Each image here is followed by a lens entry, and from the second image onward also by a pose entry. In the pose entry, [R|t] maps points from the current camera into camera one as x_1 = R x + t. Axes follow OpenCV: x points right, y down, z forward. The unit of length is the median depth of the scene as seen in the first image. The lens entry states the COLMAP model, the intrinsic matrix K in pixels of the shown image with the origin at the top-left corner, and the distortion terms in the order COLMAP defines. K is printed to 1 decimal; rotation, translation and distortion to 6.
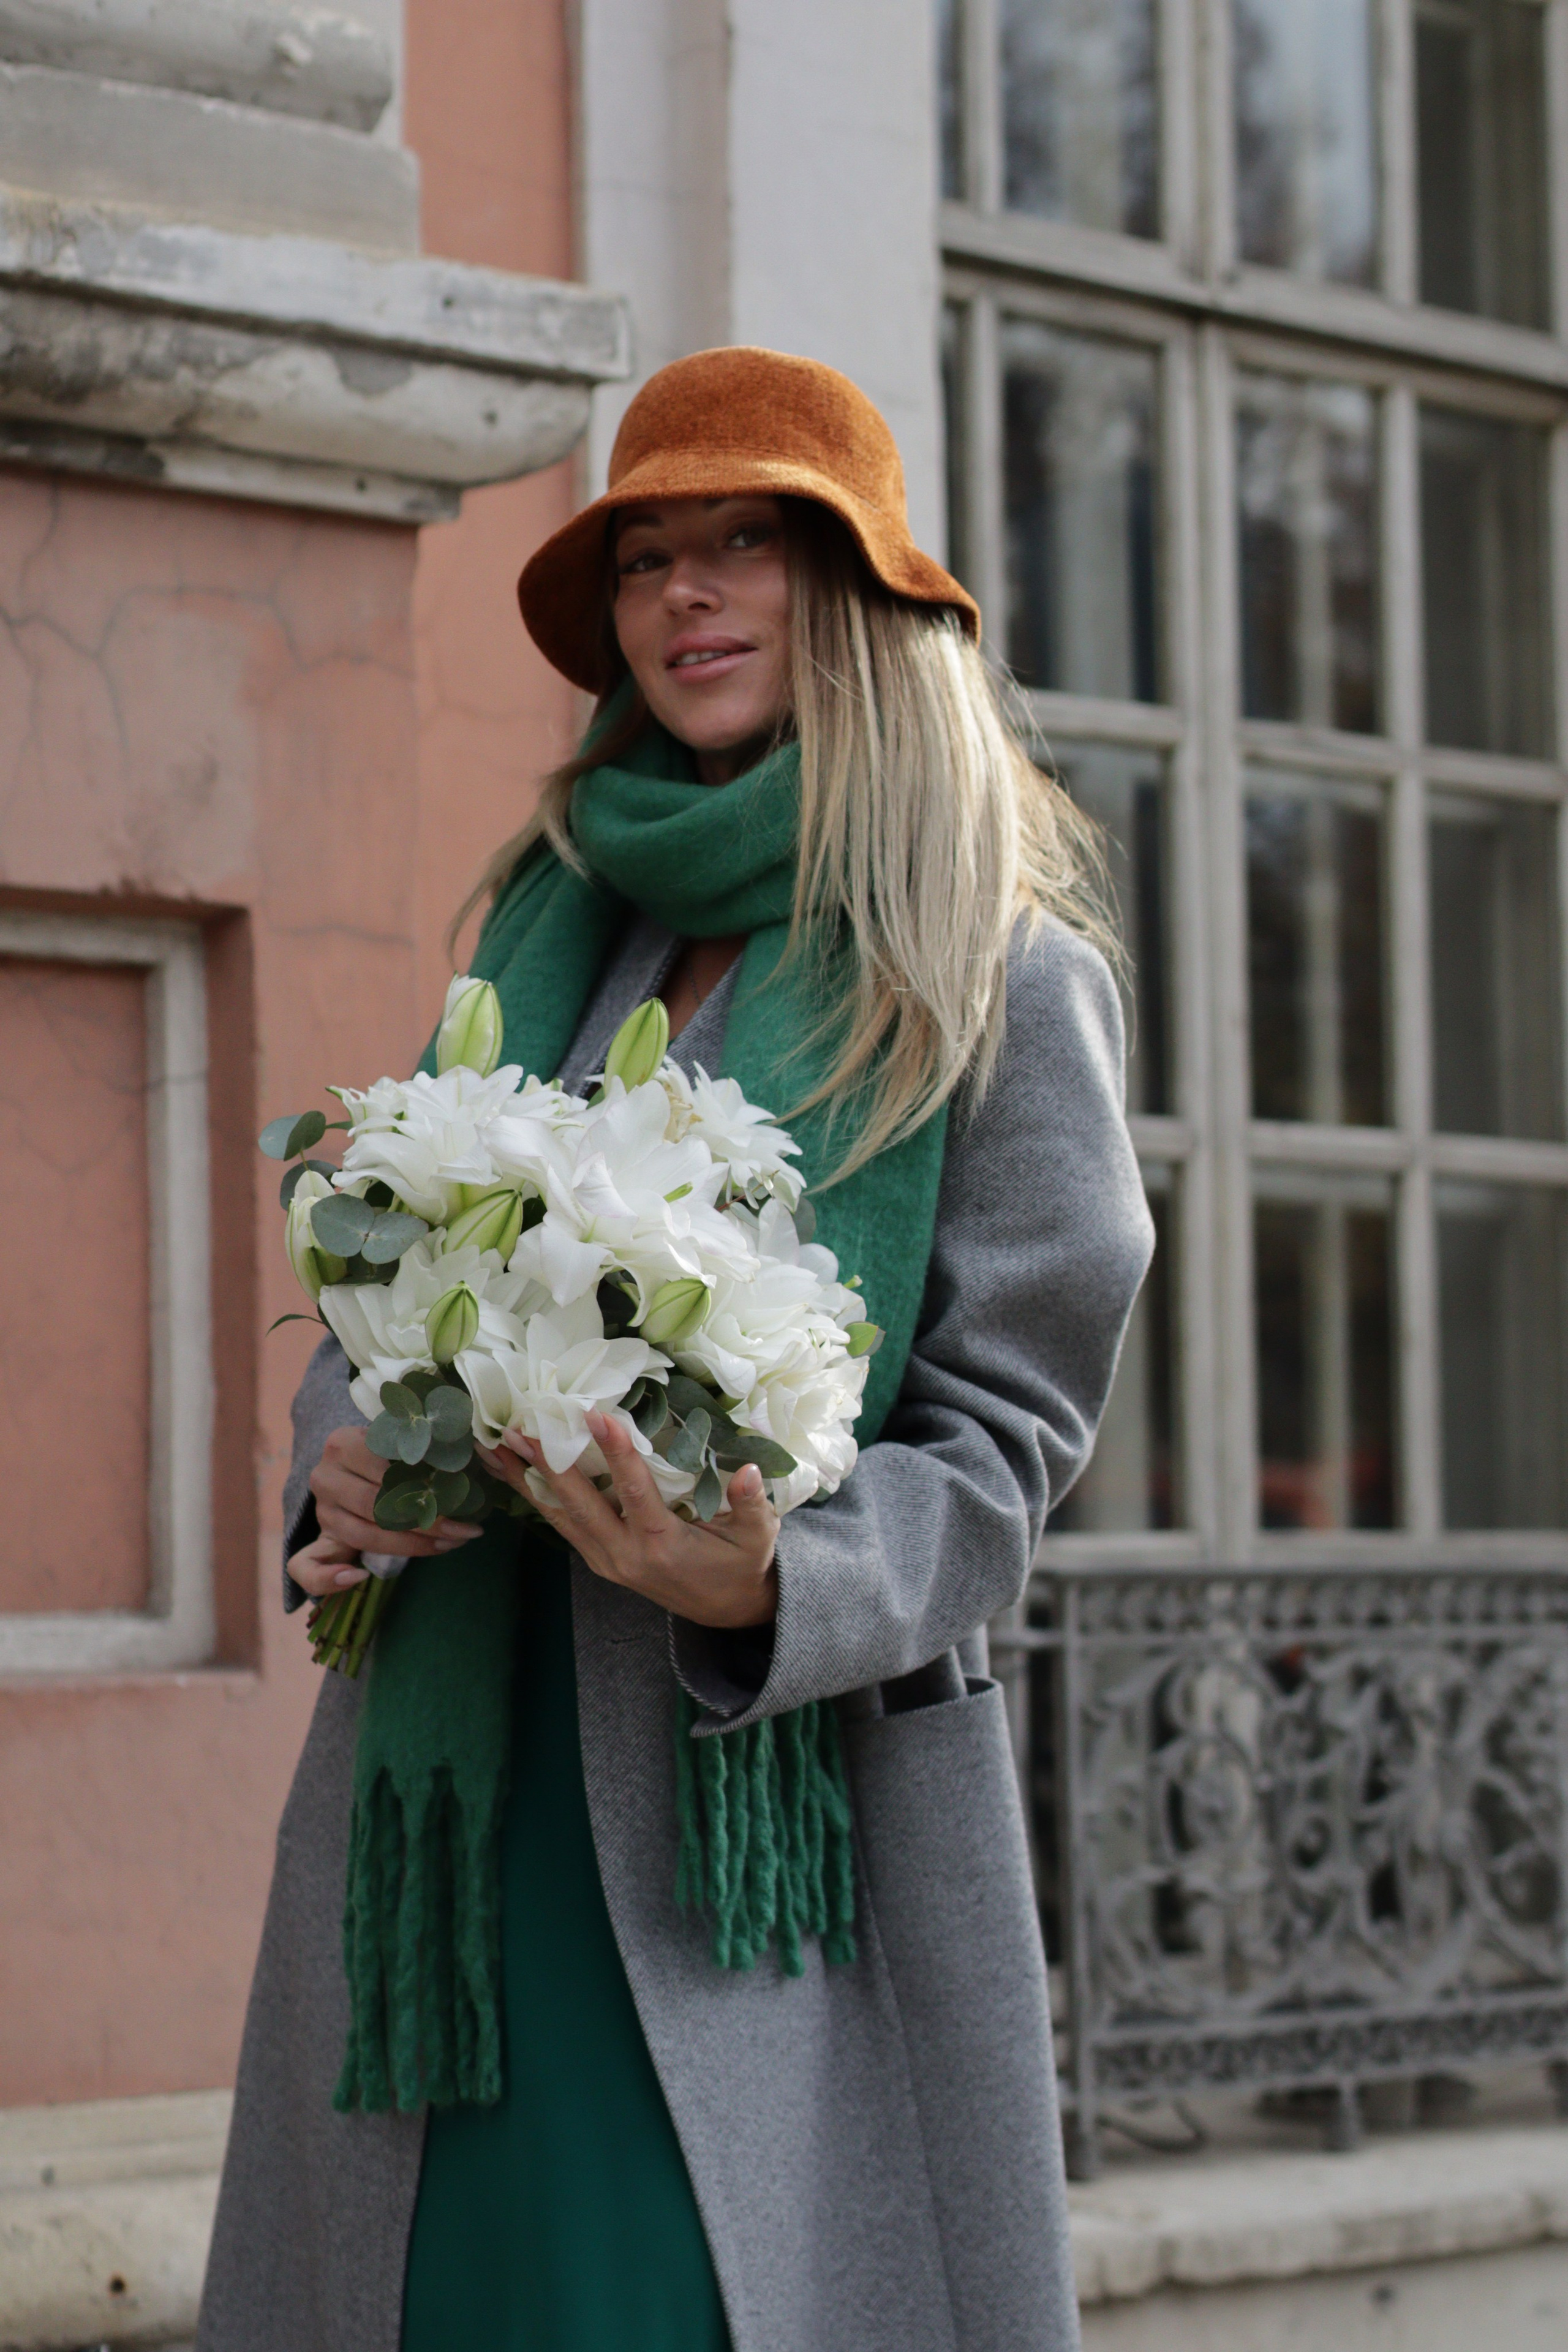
lens RADIAL K [[5458.9, 0, 731.7], [0, 5458.9, 1183.2], [0, 0, 1]] dist [-0.154543, 0.247394]
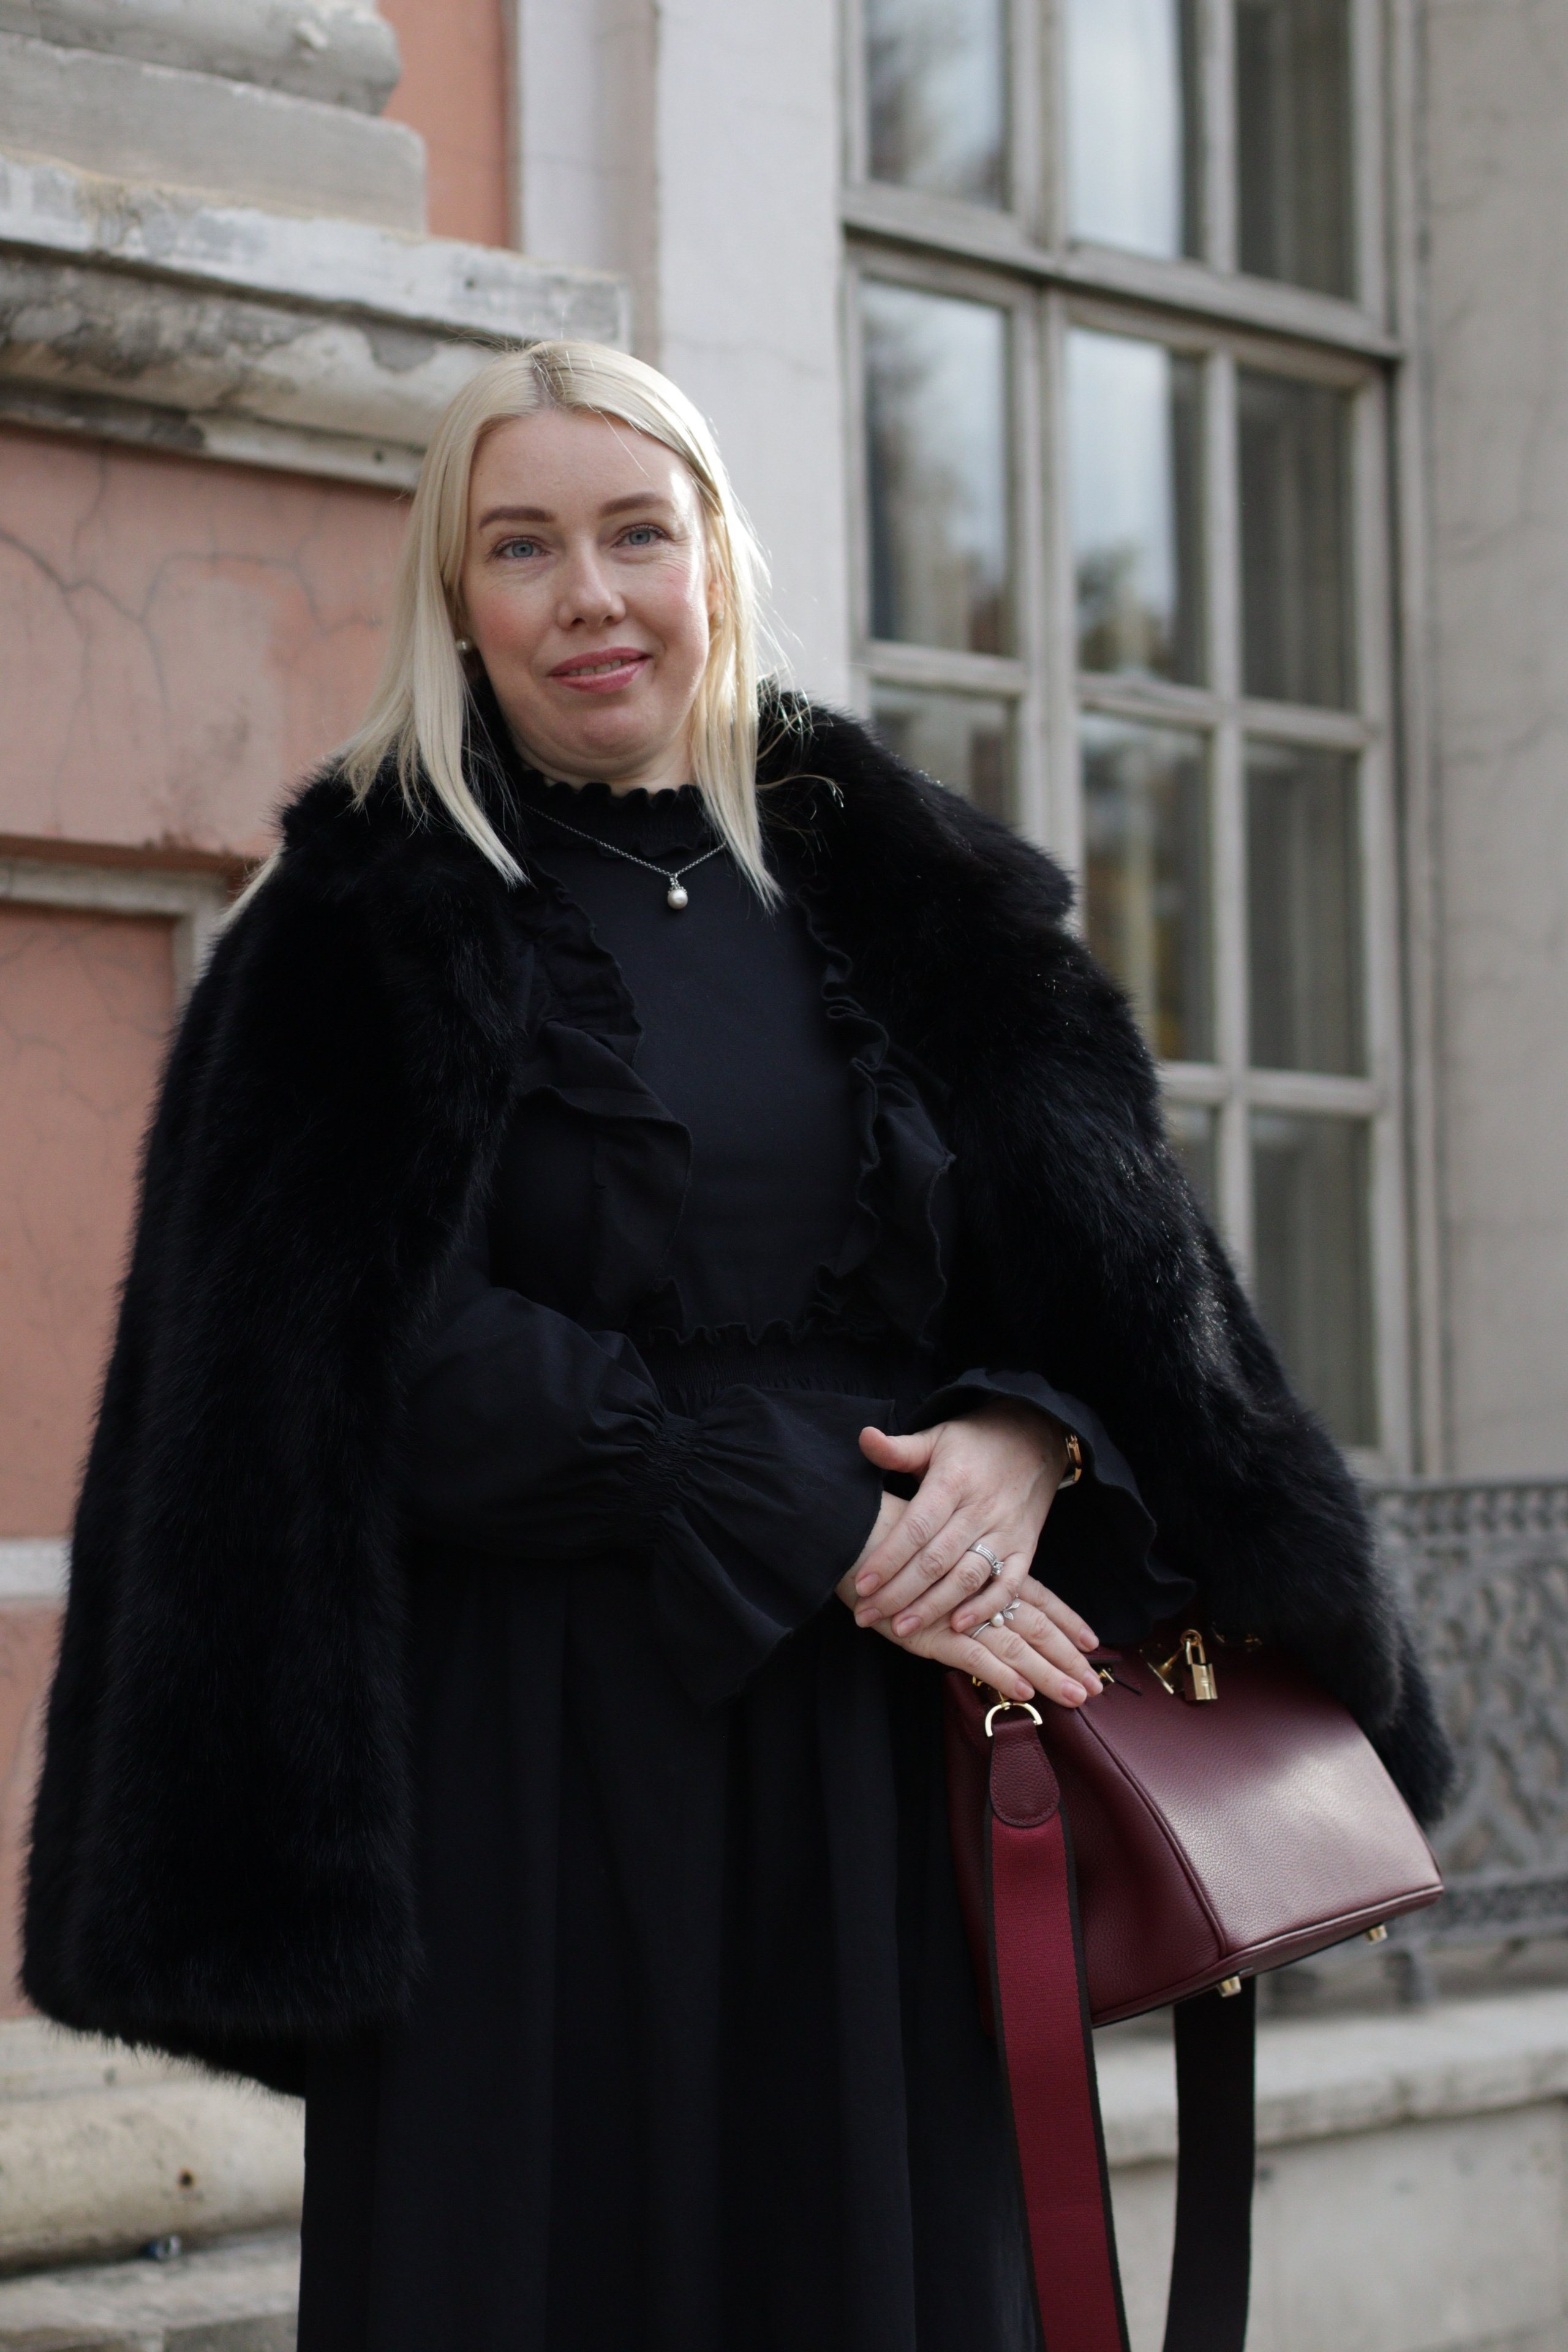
lens RADIAL K [[5458.9, 0, 731.7], [0, 5458.9, 1183.2], [0, 0, 1]] dist [-0.154543, 0.247394]
pose [[0.995538, 0.003441, 0.094303, -0.101042], [-0.005240, 0.999809, 0.018830, -0.009179], [-0.094220, -0.019240, 0.995365, -0.048770]]
